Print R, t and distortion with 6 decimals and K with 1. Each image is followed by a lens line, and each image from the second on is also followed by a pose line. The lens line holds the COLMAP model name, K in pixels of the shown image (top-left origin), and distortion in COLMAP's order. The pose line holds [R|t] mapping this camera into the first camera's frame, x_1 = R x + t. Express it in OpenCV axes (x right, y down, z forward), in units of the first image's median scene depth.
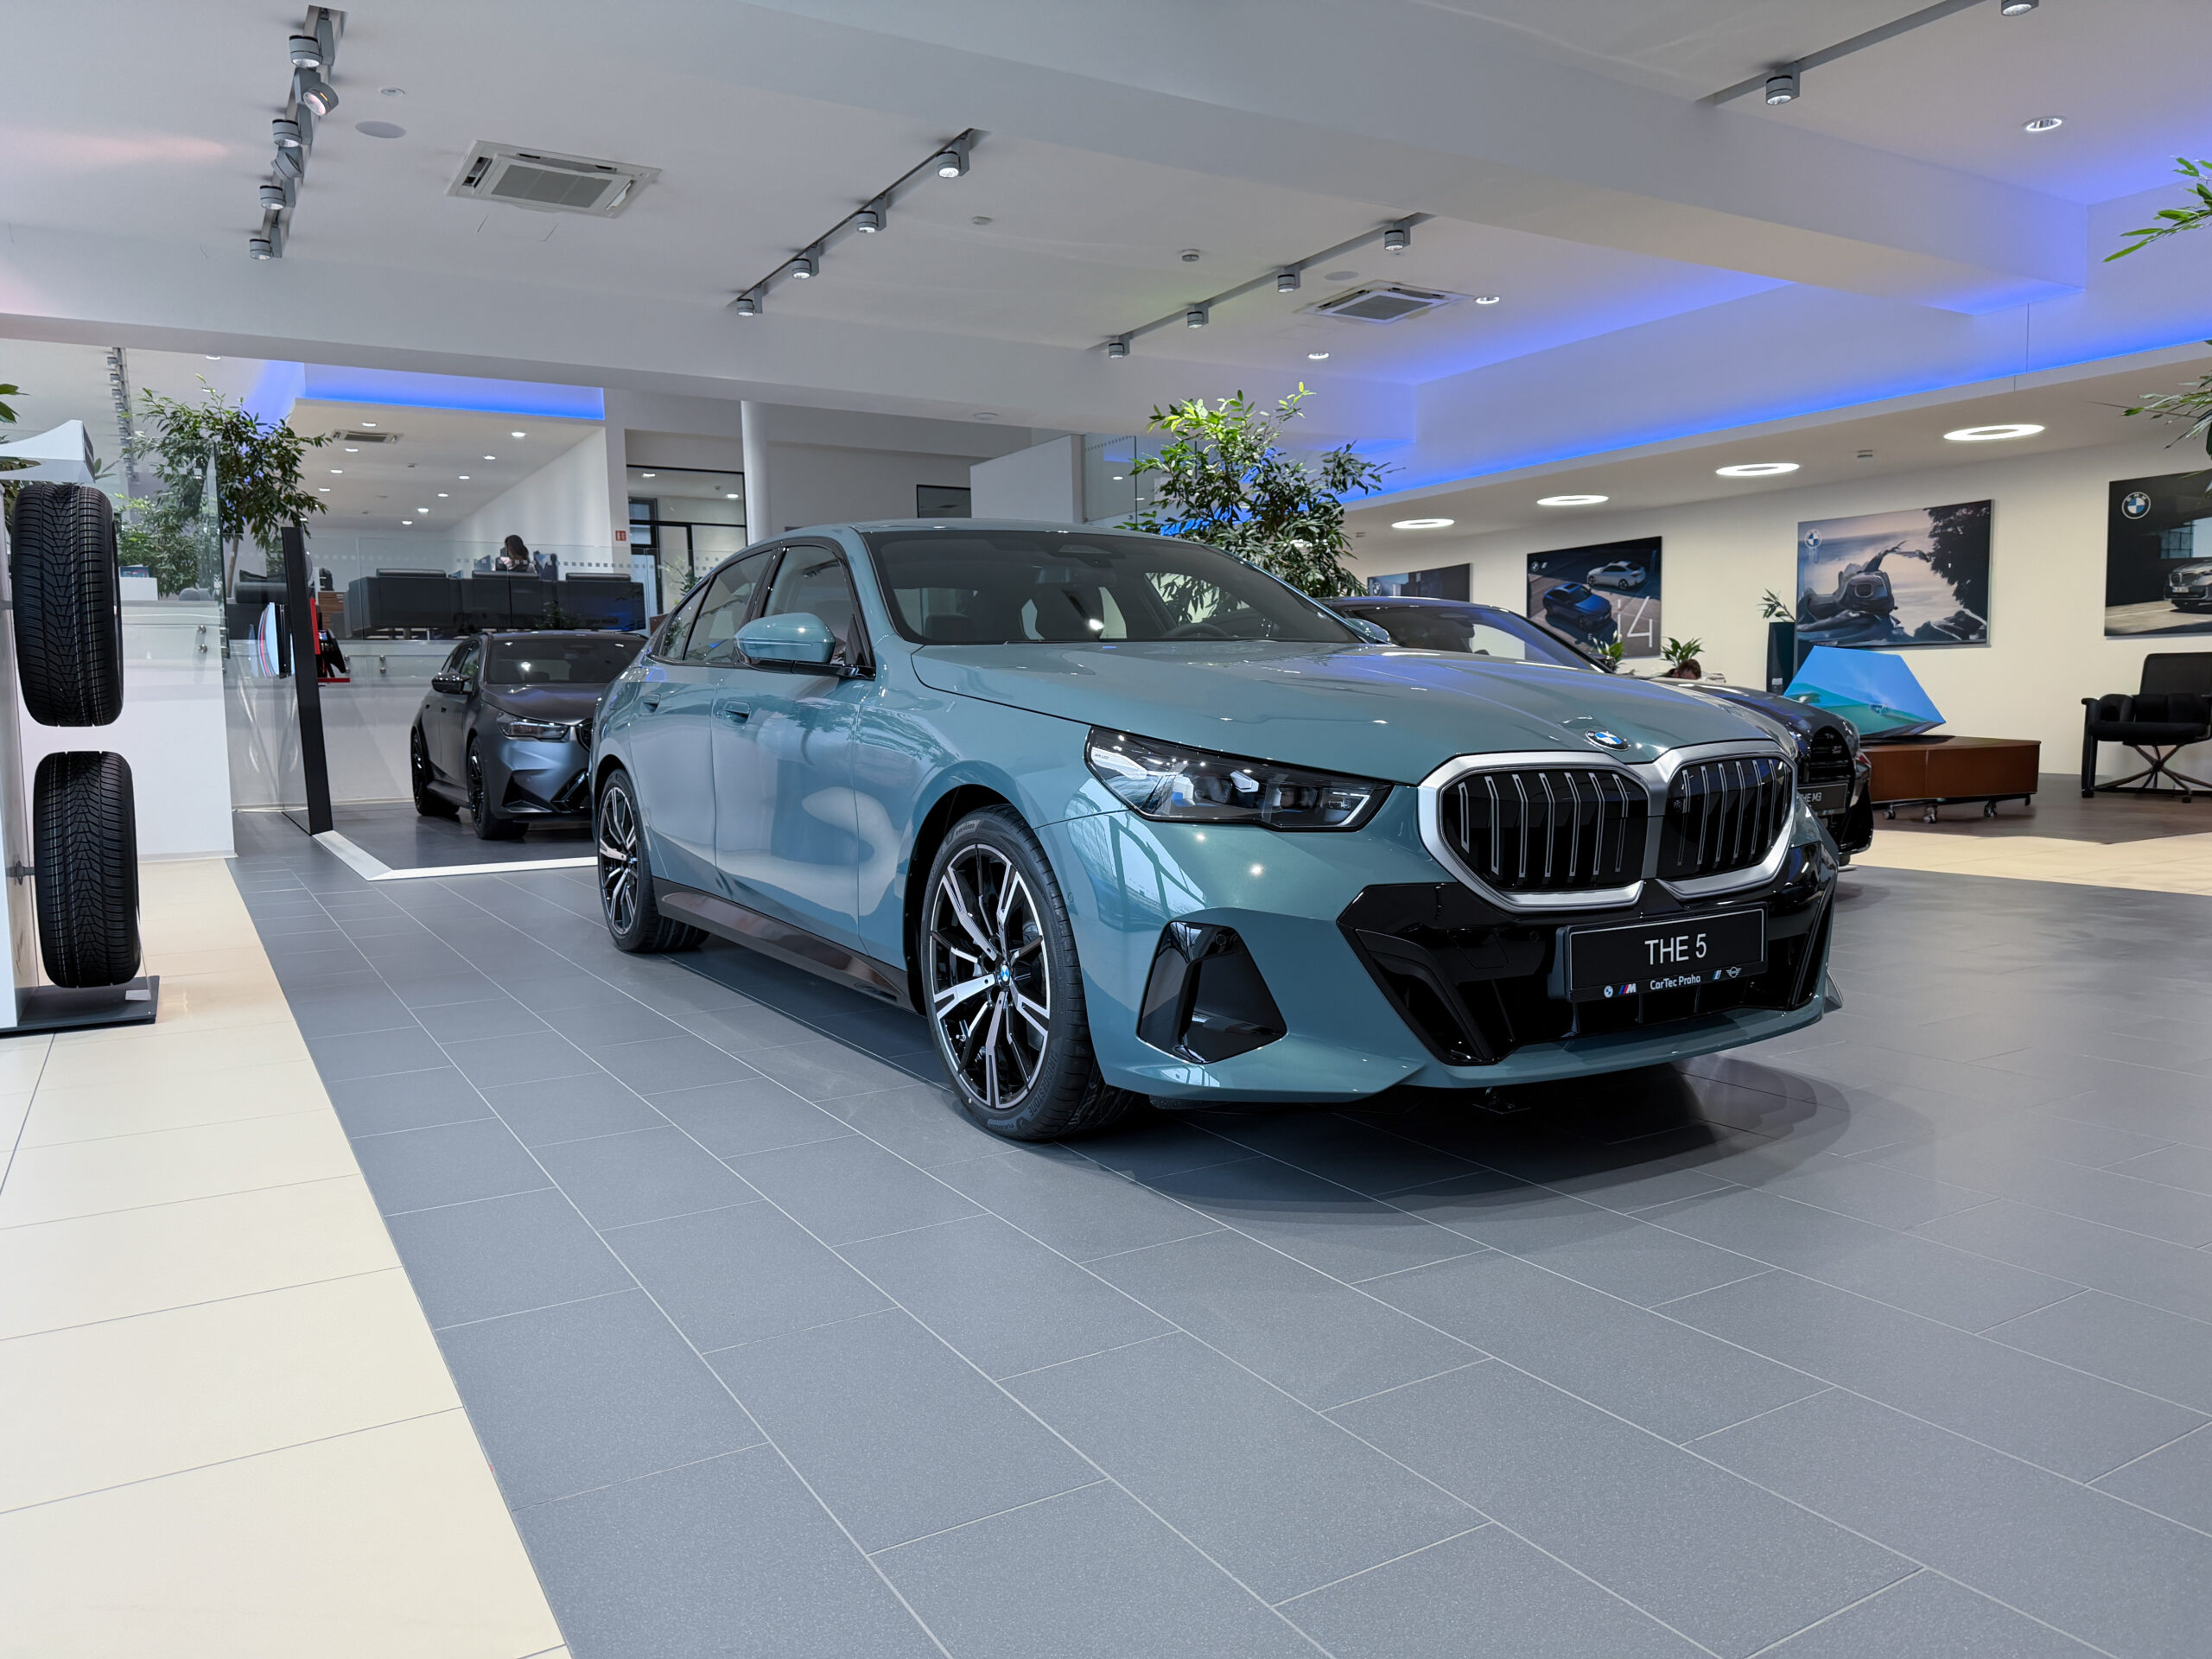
lens RADIAL K [[1545.2, 0, 1106.0], [0, 1545.2, 829.5], [0, 0, 1]] dist [0.089471, -0.160766]
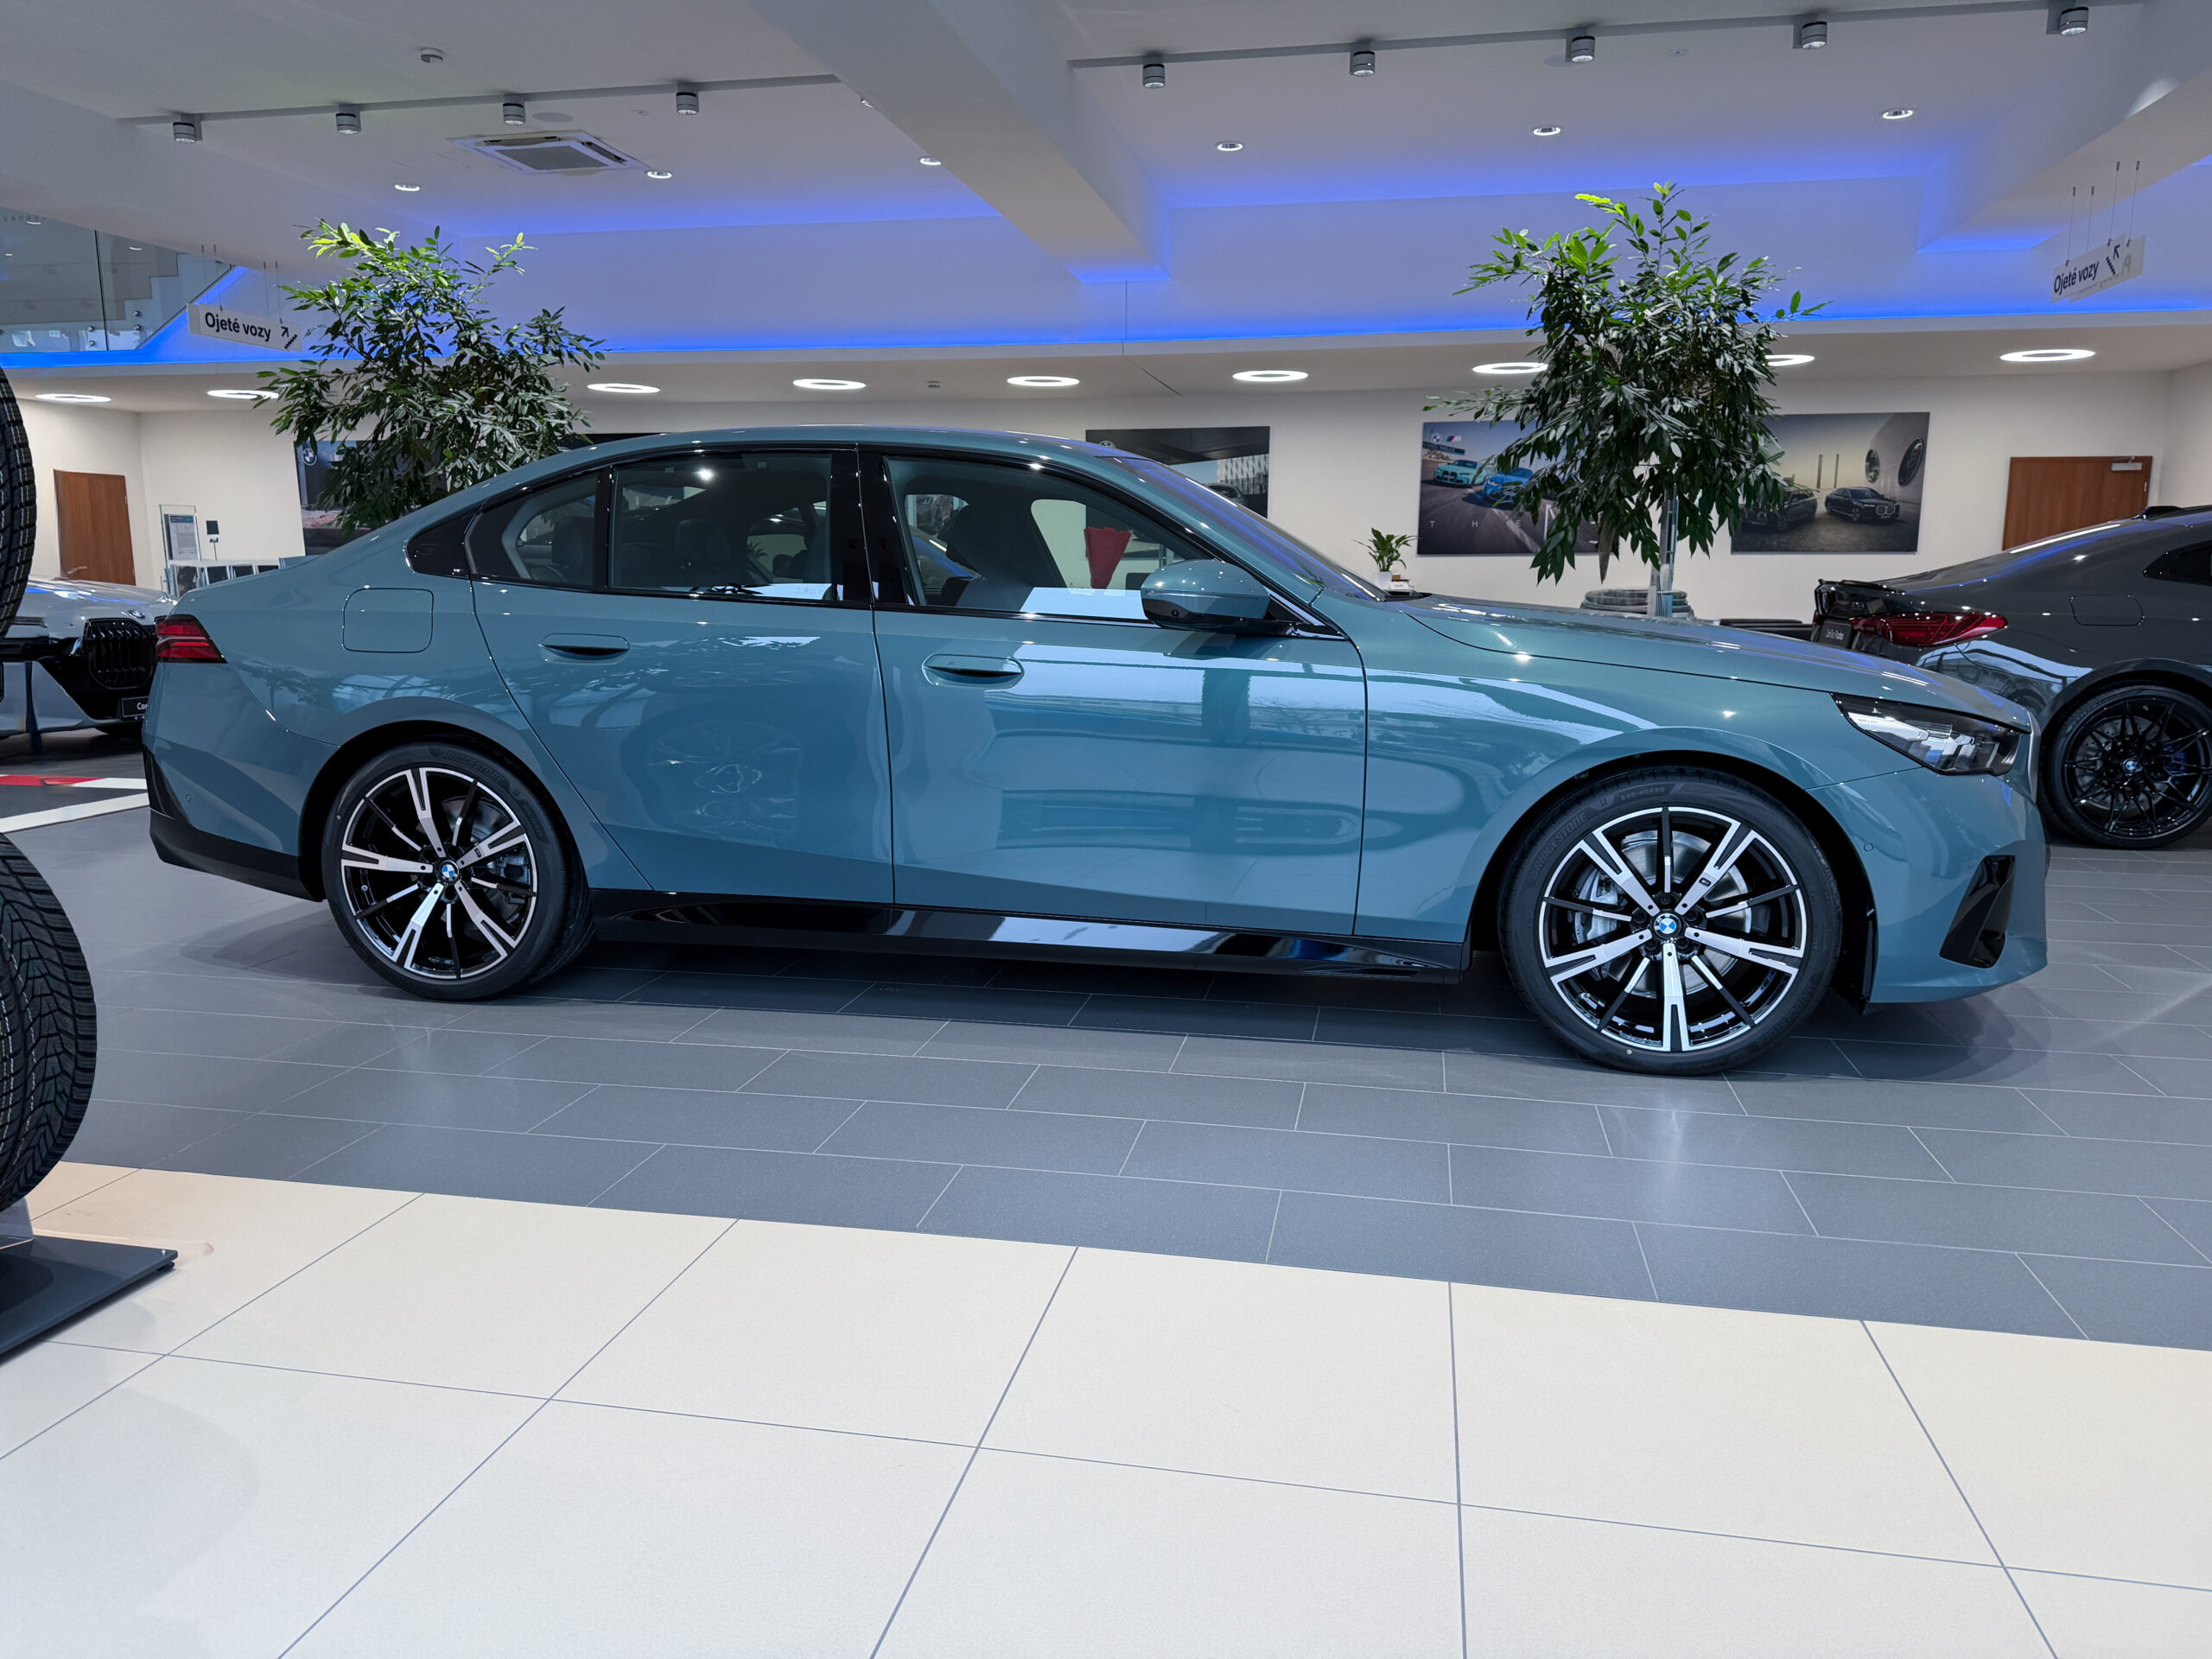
lens RADIAL K [[1544.7, 0, 1106.0], [0, 1544.7, 829.5], [0, 0, 1]] dist [-0.008595, -0.007903]
pose [[0.669044, -0.098318, 0.736691, -0.437076], [0.039508, 0.994515, 0.096847, -0.035925], [-0.742172, -0.035690, 0.669258, 0.232627]]
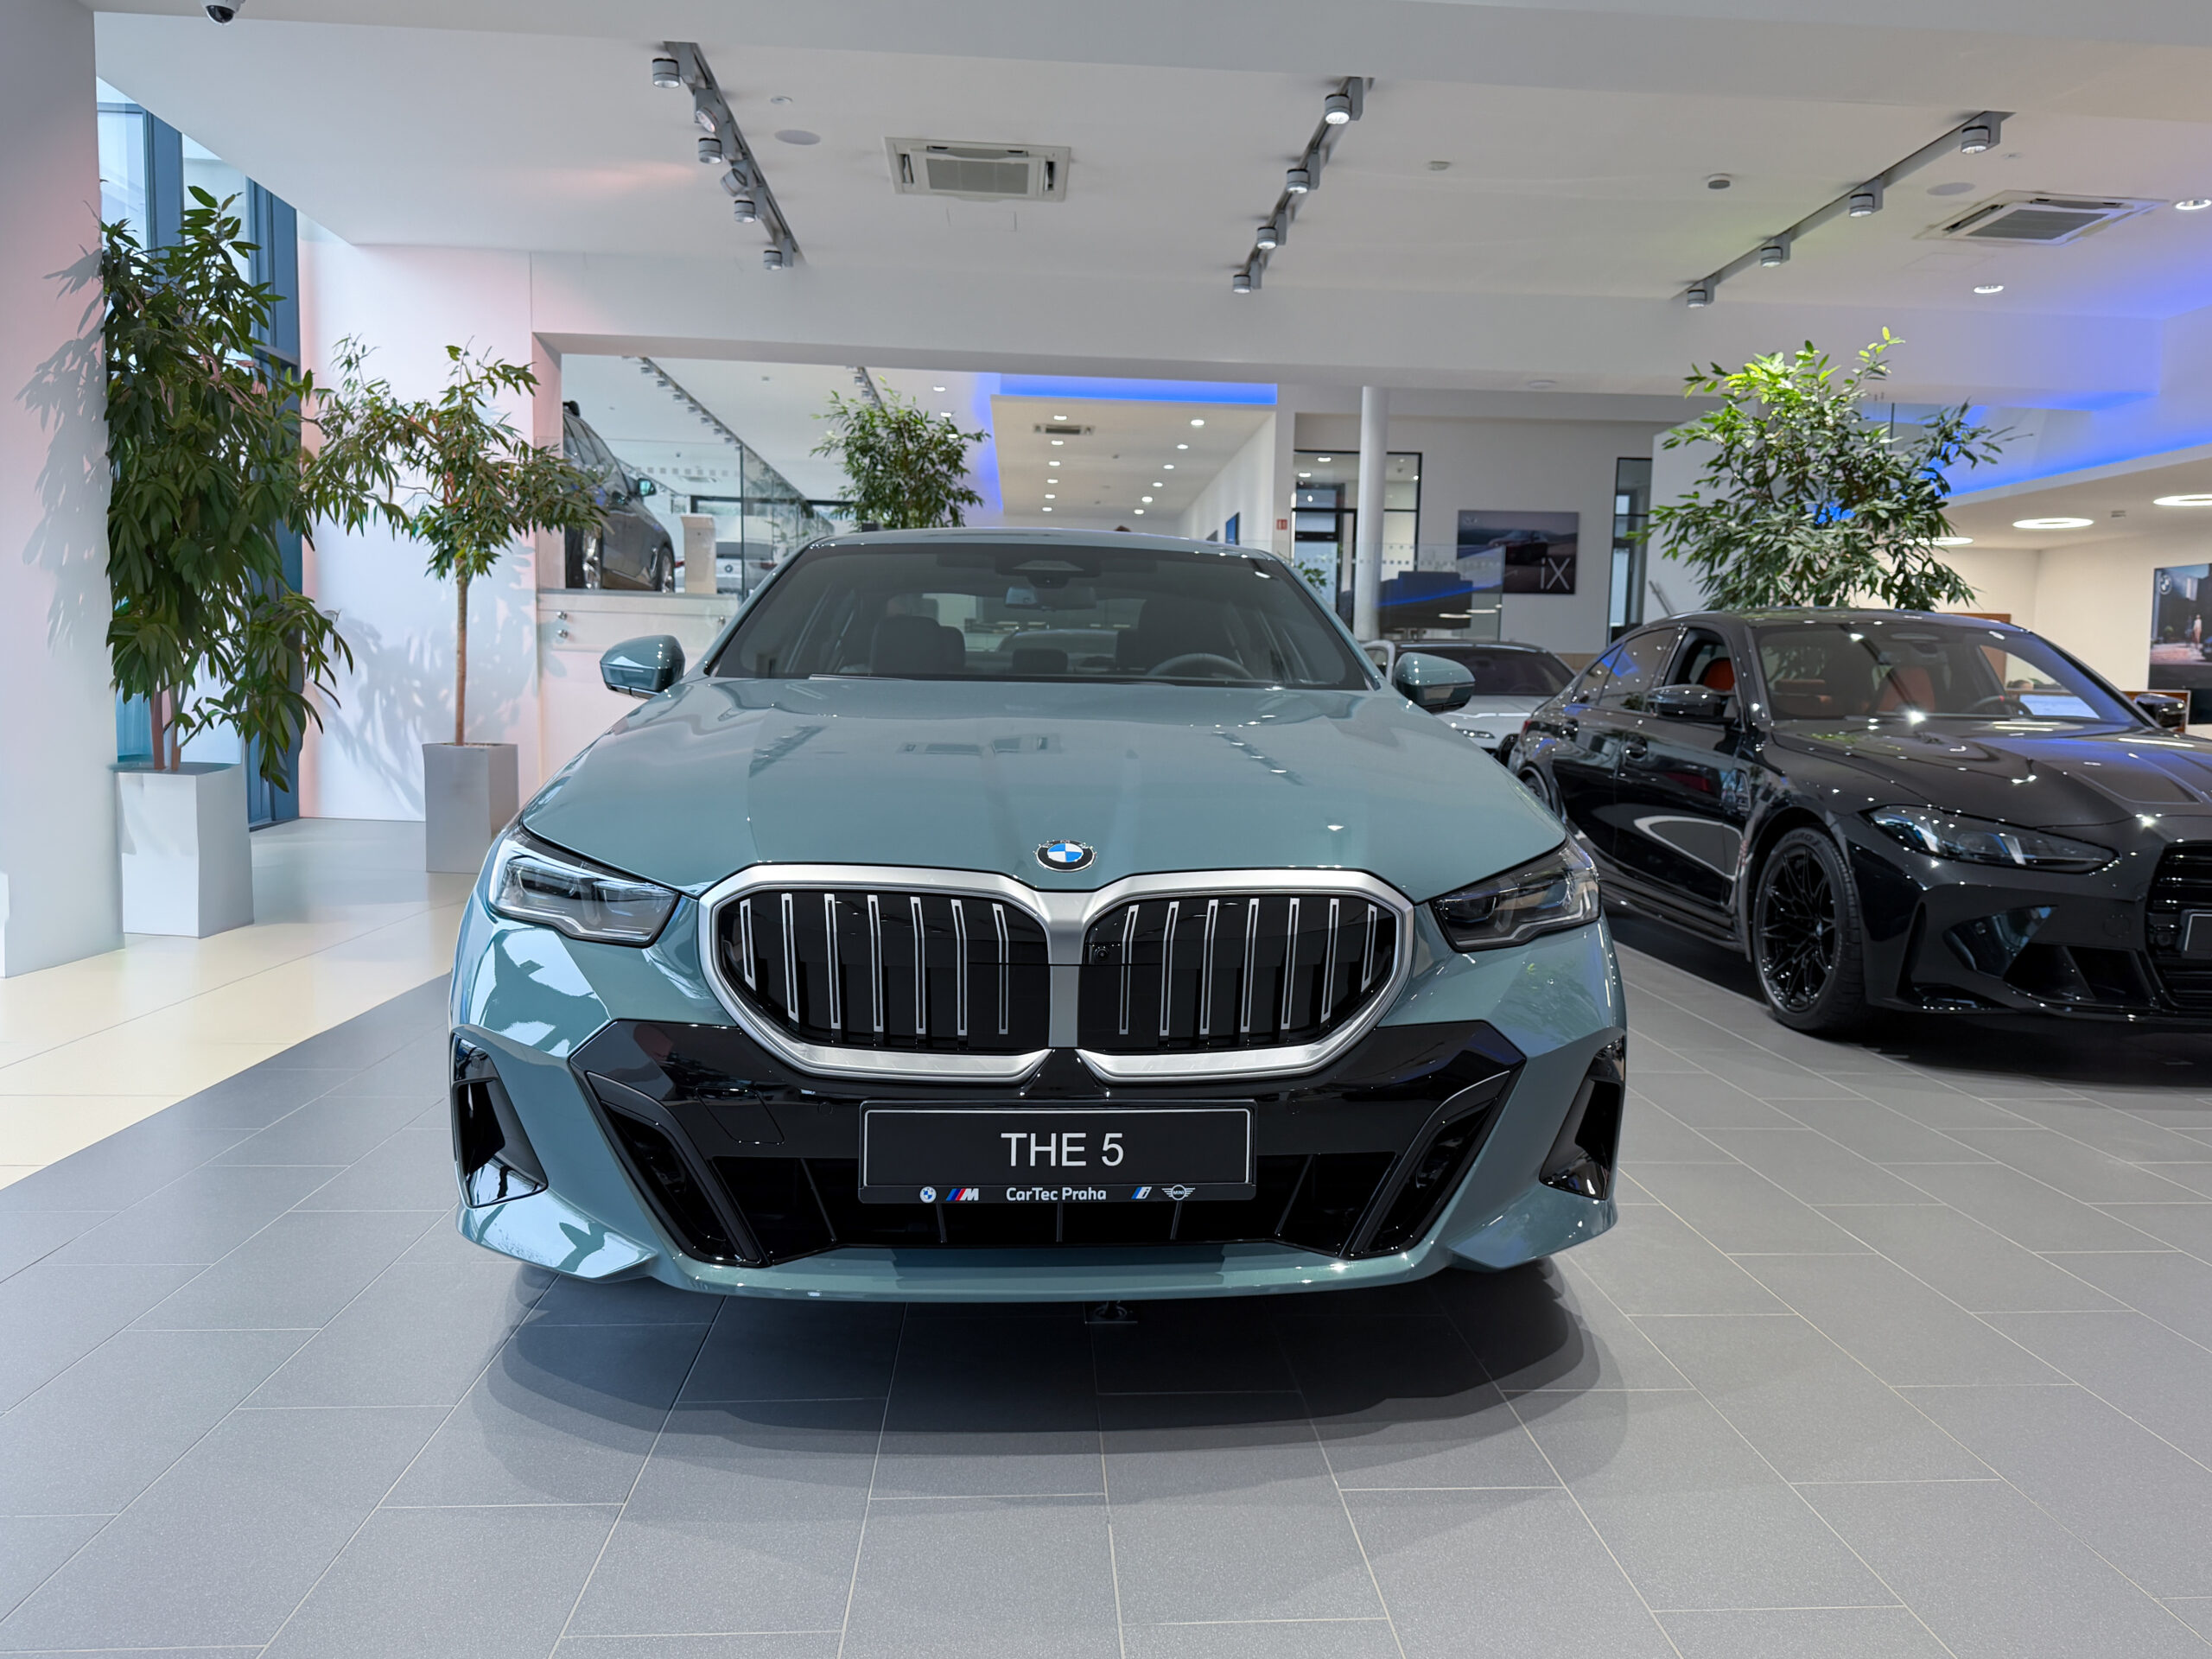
lens RADIAL K [[1658.6, 0, 1189.2], [0, 1658.6, 855.2], [0, 0, 1]] dist [0.114811, -0.222510]
pose [[0.901672, 0.077416, -0.425433, 0.260178], [-0.071152, 0.996995, 0.030623, -0.031098], [0.426526, 0.002659, 0.904471, 0.113269]]
